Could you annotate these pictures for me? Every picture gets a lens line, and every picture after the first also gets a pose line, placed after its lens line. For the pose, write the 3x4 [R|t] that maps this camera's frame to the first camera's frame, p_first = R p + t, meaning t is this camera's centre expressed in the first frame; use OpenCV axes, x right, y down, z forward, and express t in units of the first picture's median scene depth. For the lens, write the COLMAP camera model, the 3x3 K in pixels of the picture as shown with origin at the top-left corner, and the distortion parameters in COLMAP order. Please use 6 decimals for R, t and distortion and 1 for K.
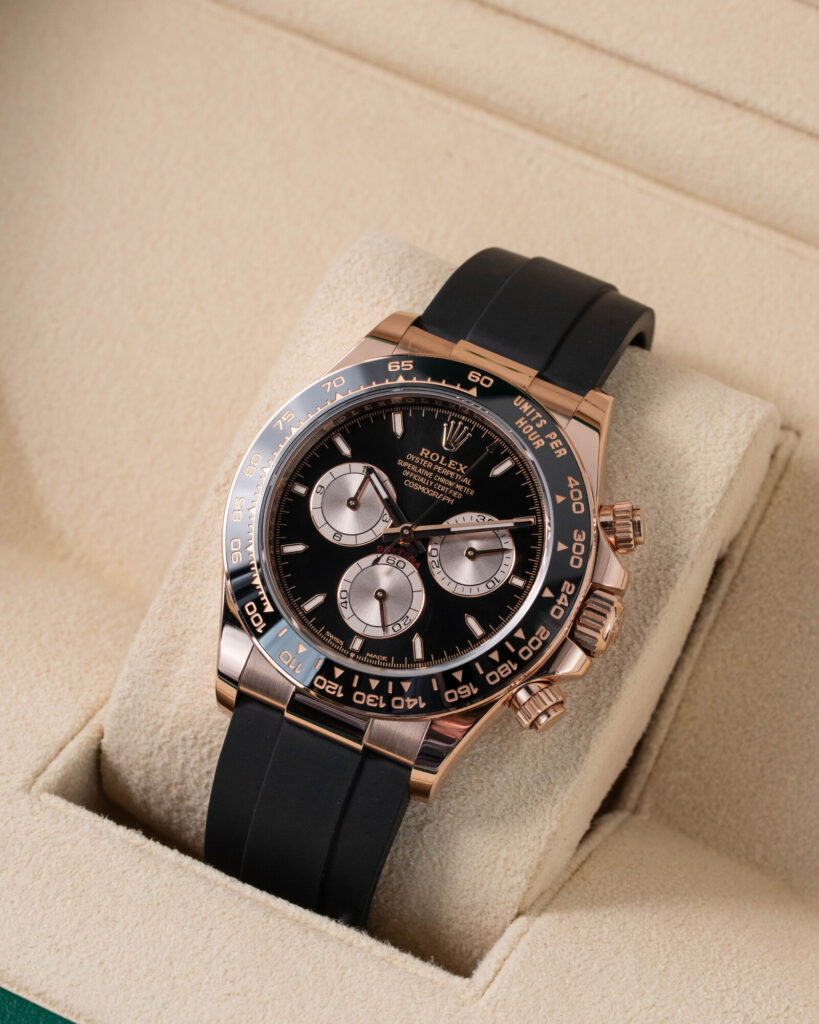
lens RADIAL K [[4907.5, 0, 330.0], [0, 4907.5, 448.7], [0, 0, 1]] dist [0.152593, -4.303070]
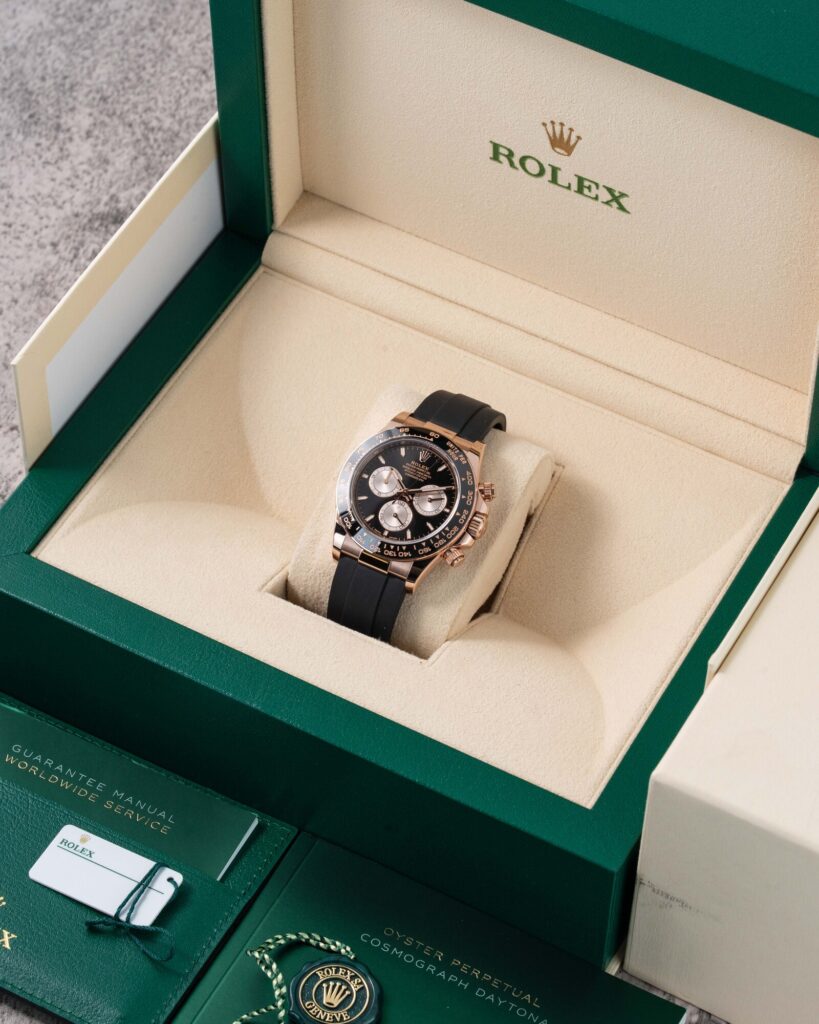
lens RADIAL K [[4907.5, 0, 330.0], [0, 4907.5, 448.7], [0, 0, 1]] dist [0.152593, -4.303070]
pose [[0.999638, 0.013093, -0.023486, 0.036386], [-0.015011, 0.996400, -0.083433, 0.212696], [0.022309, 0.083755, 0.996237, -1.617289]]
